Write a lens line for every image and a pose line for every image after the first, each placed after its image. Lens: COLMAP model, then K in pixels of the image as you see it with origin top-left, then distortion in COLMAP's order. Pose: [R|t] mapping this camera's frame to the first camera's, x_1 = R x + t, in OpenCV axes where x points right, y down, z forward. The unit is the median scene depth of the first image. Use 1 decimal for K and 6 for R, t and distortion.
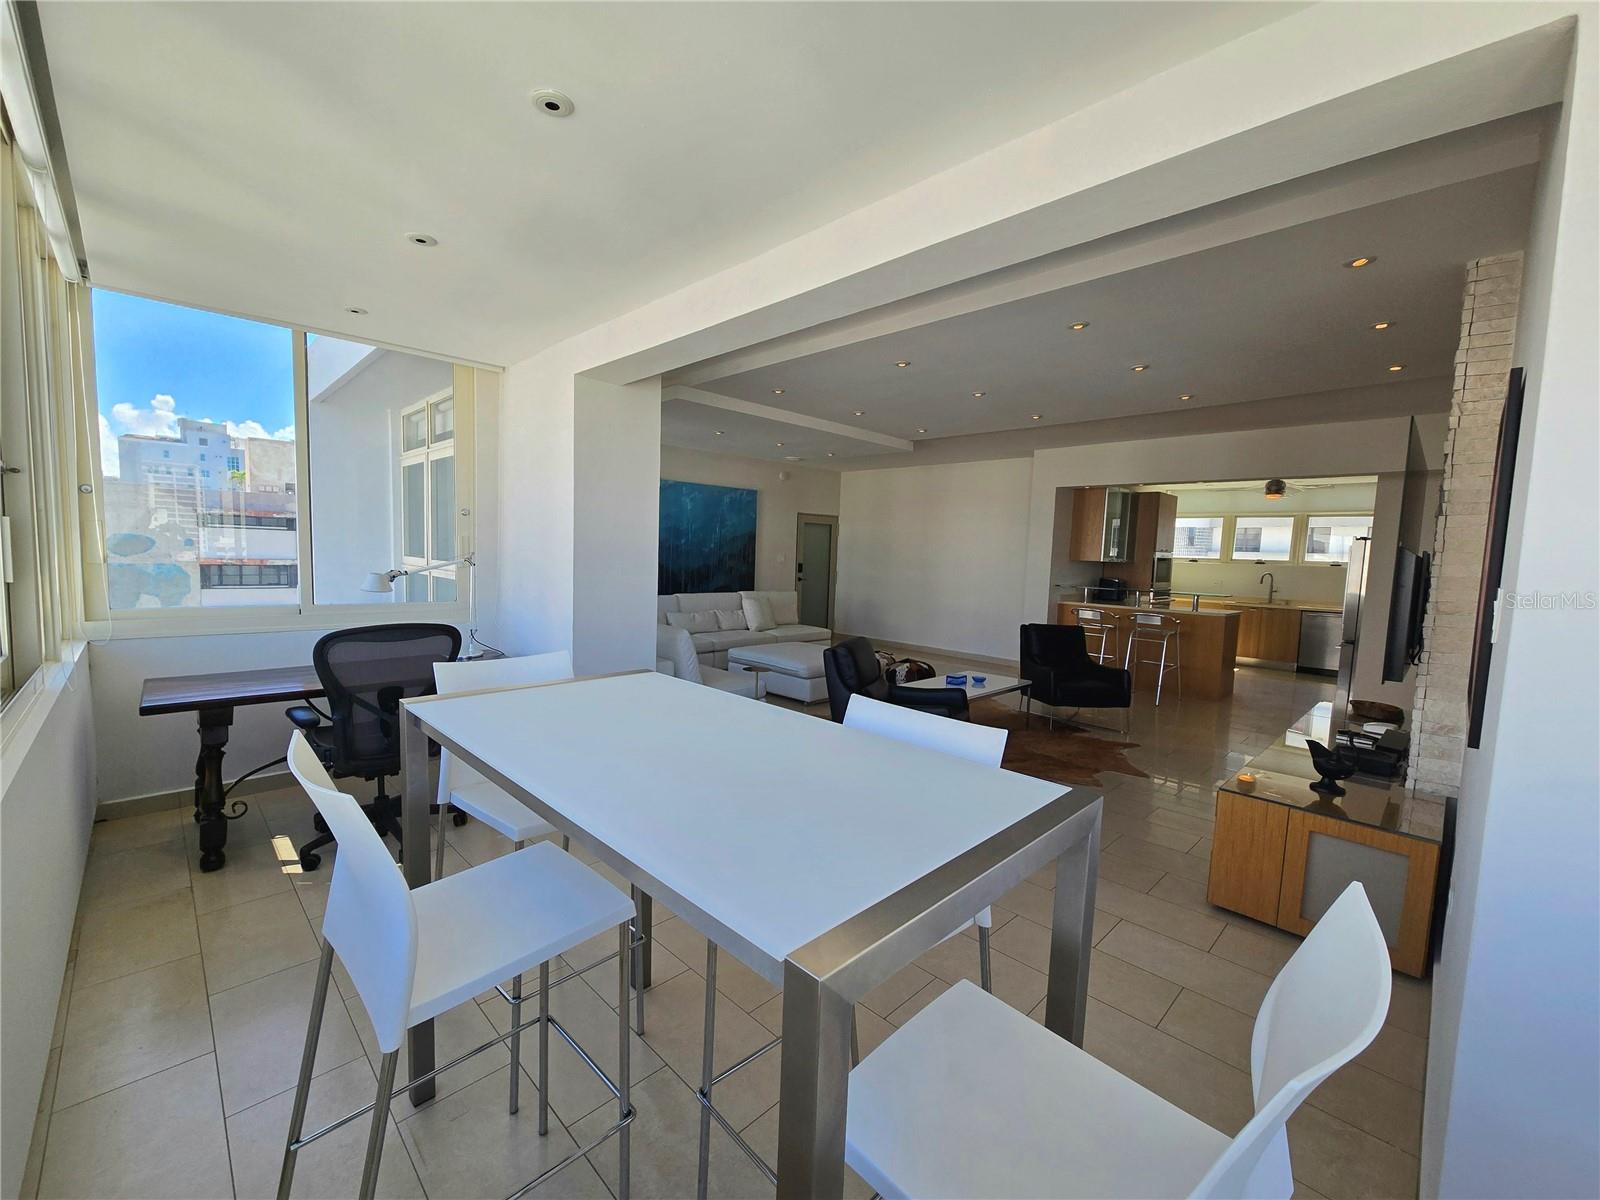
lens RADIAL K [[655.5, 0, 788.7], [0, 655.5, 607.6], [0, 0, 1]] dist [0.001605, 0.000142]
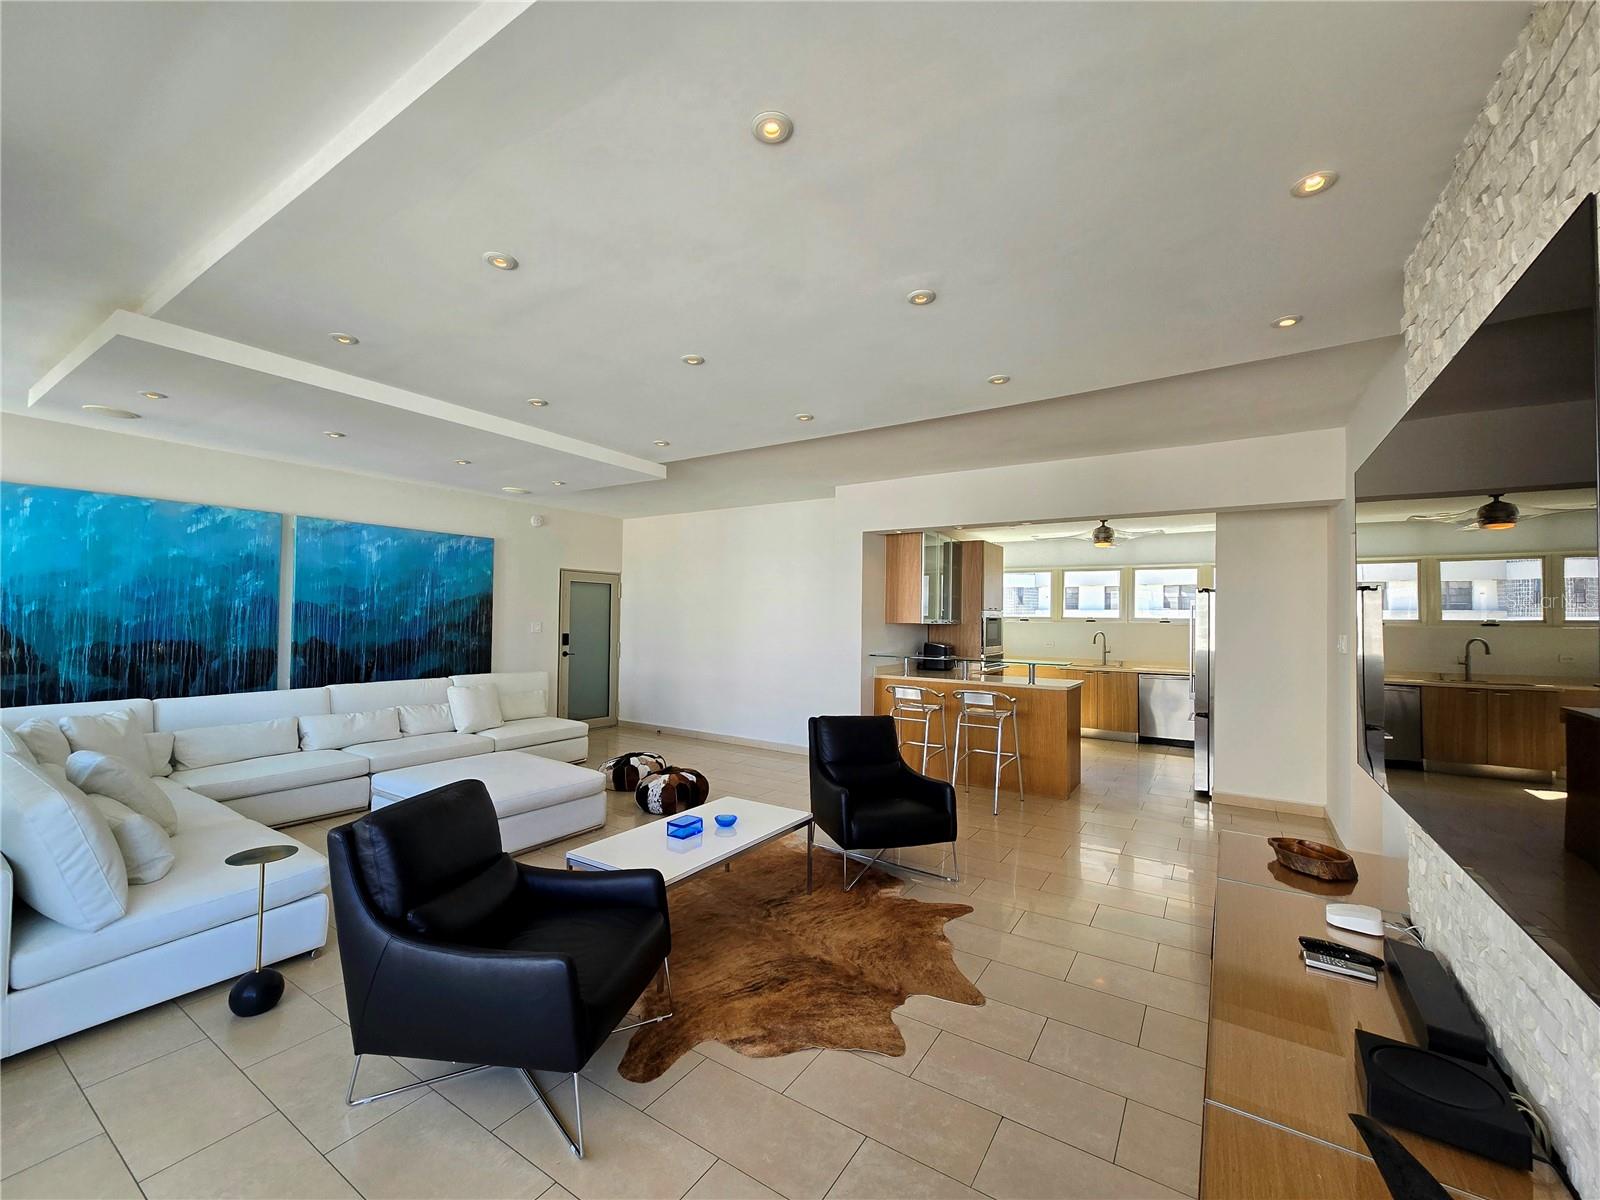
lens RADIAL K [[655.5, 0, 788.7], [0, 655.5, 607.6], [0, 0, 1]] dist [0.001605, 0.000142]
pose [[0.978157, -0.016065, 0.207245, 0.142589], [0.036273, 0.994904, -0.094075, -0.019113], [-0.204678, 0.099538, 0.973755, 0.235193]]
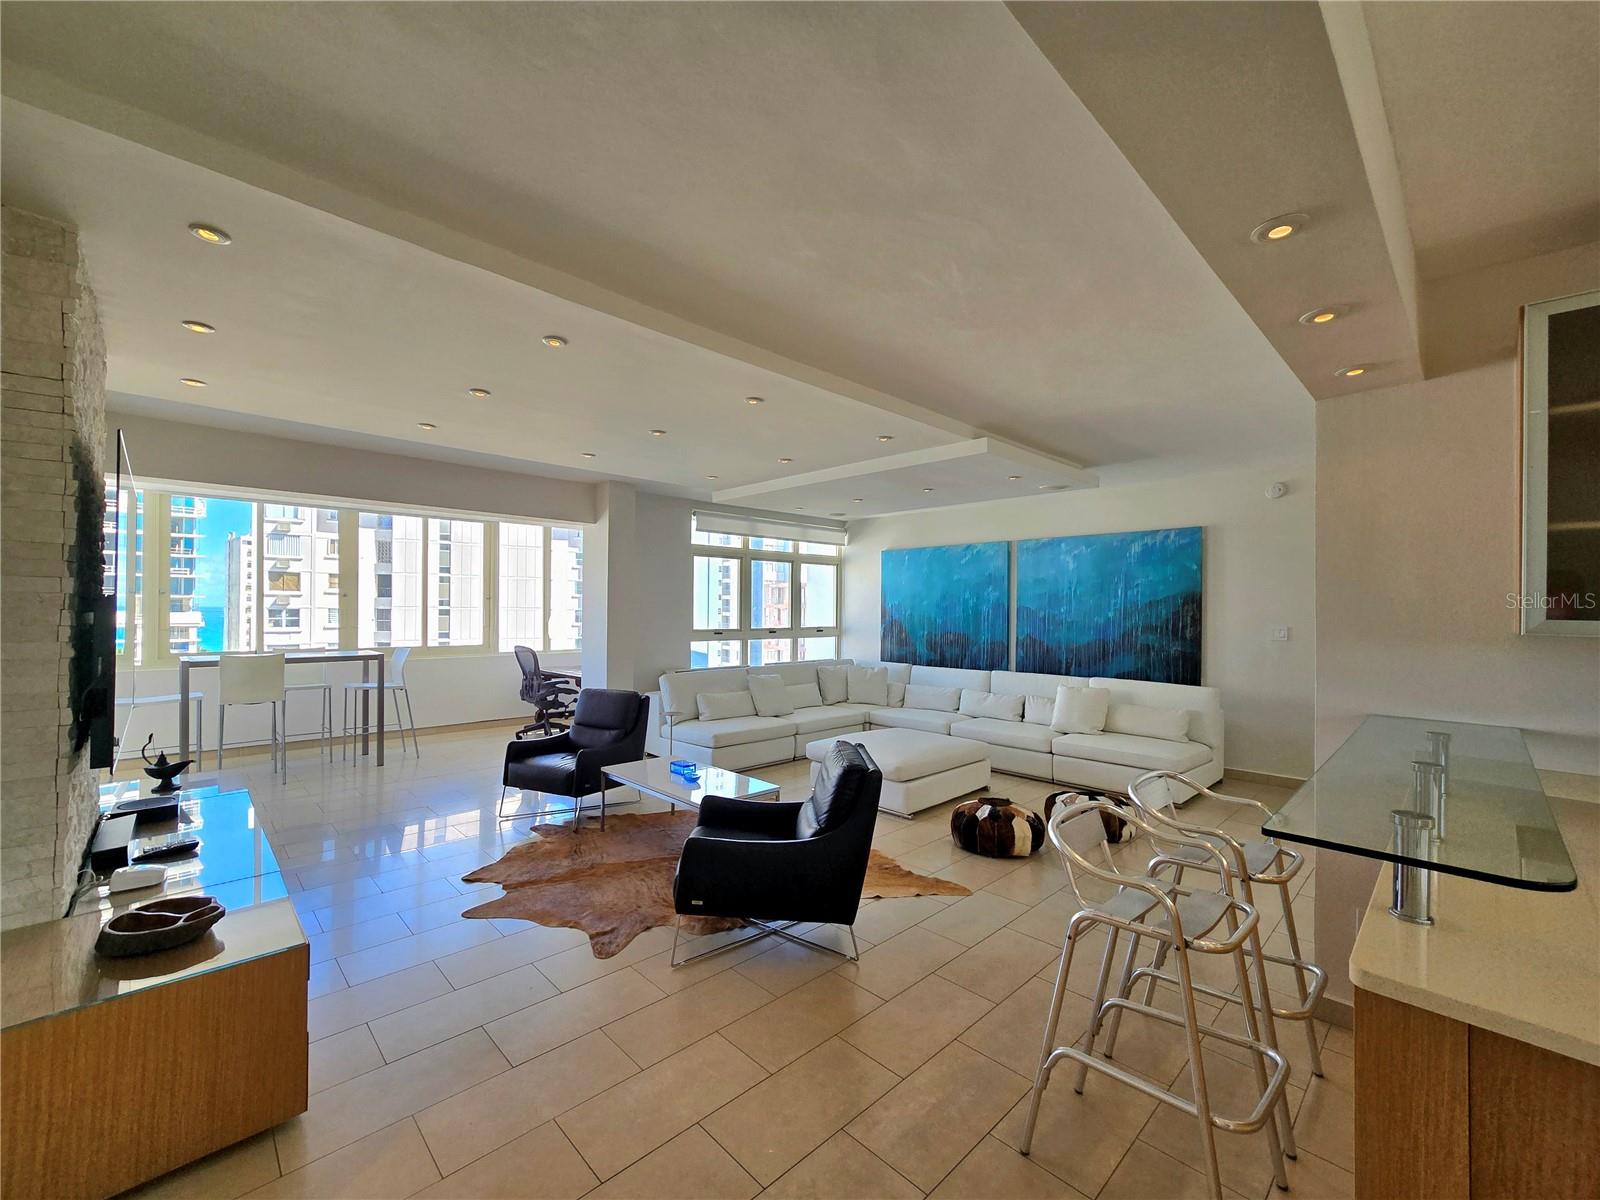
lens RADIAL K [[655.5, 0, 788.7], [0, 655.5, 607.6], [0, 0, 1]] dist [0.001605, 0.000142]
pose [[-0.015141, -0.037067, -0.999198, 0.672001], [-0.094559, 0.994887, -0.035474, -0.045092], [0.995404, 0.093946, -0.018569, 0.706052]]
